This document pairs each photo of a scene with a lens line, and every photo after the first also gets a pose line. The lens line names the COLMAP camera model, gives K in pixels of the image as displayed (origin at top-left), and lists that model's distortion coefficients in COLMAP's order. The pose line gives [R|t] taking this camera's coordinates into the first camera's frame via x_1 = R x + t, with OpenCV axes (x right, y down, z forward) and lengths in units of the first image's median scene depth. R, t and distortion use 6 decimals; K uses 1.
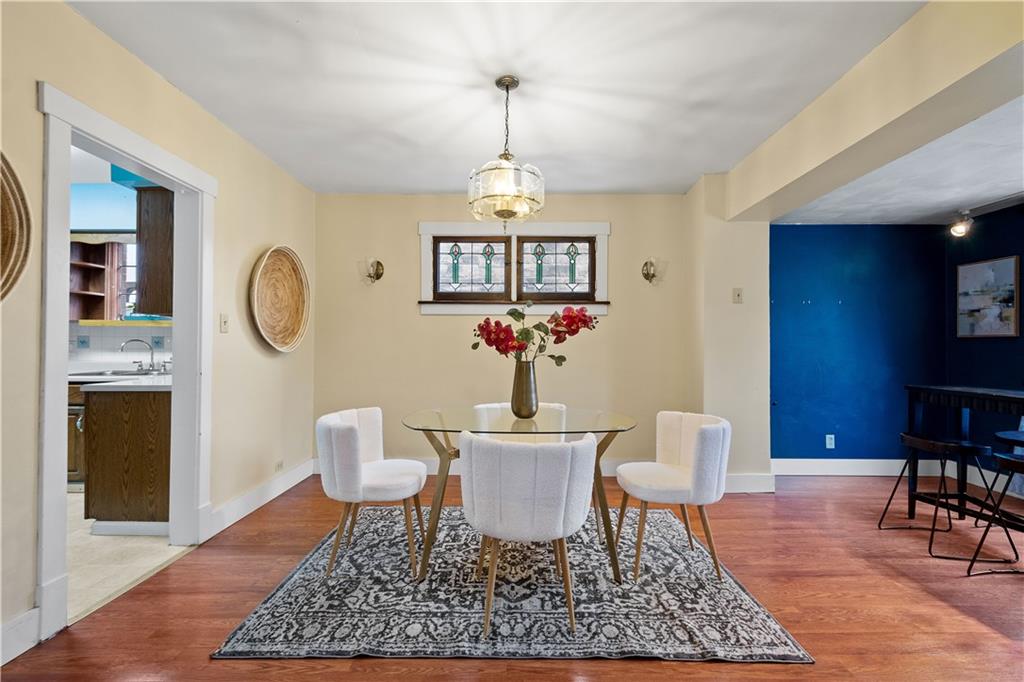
lens RADIAL K [[460.5, 0, 509.6], [0, 460.5, 347.6], [0, 0, 1]] dist [-0.003122, -0.001114]
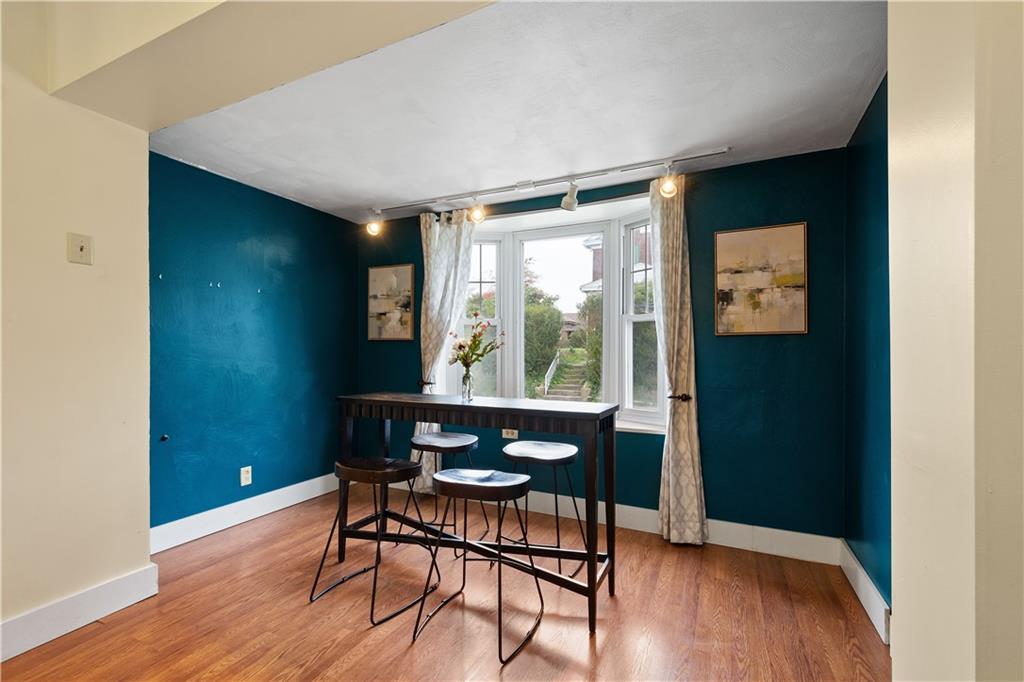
lens RADIAL K [[460.5, 0, 508.6], [0, 460.5, 351.2], [0, 0, 1]] dist [-0.003122, -0.001114]
pose [[0.430453, 0.003225, 0.902607, 0.222293], [-0.000436, 0.999994, -0.003365, 0.005283], [-0.902613, 0.001055, 0.430452, 0.316397]]
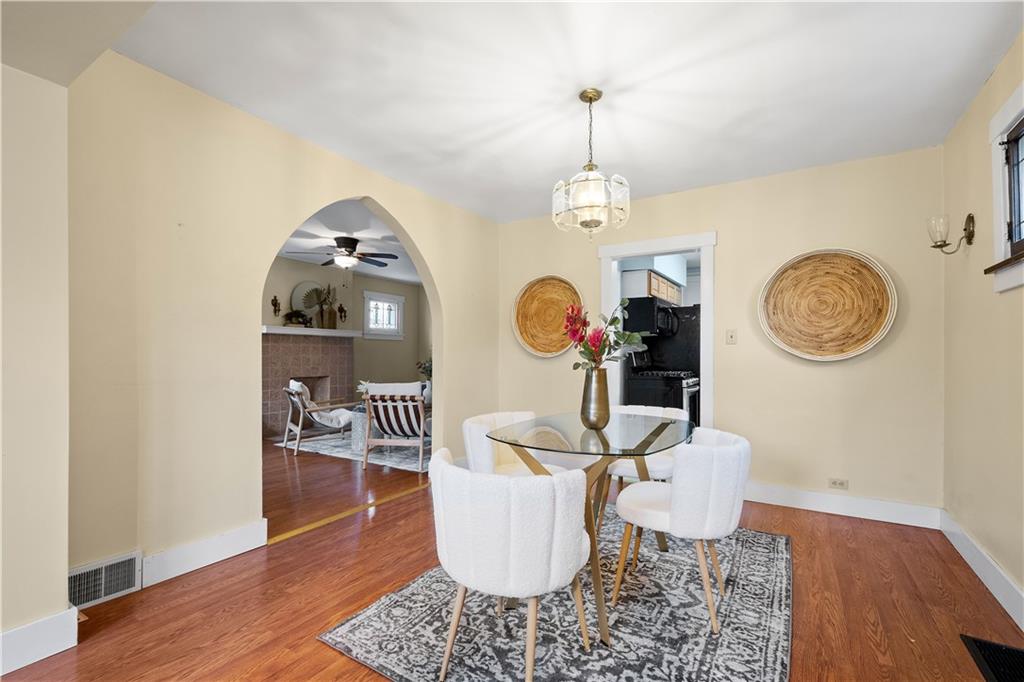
lens RADIAL K [[460.5, 0, 506.9], [0, 460.5, 354.7], [0, 0, 1]] dist [-0.003122, -0.001114]
pose [[-0.531138, -0.004637, -0.847273, 1.108915], [-0.004559, 0.999986, -0.002615, 0.004530], [0.847273, 0.002474, -0.531152, 1.606264]]
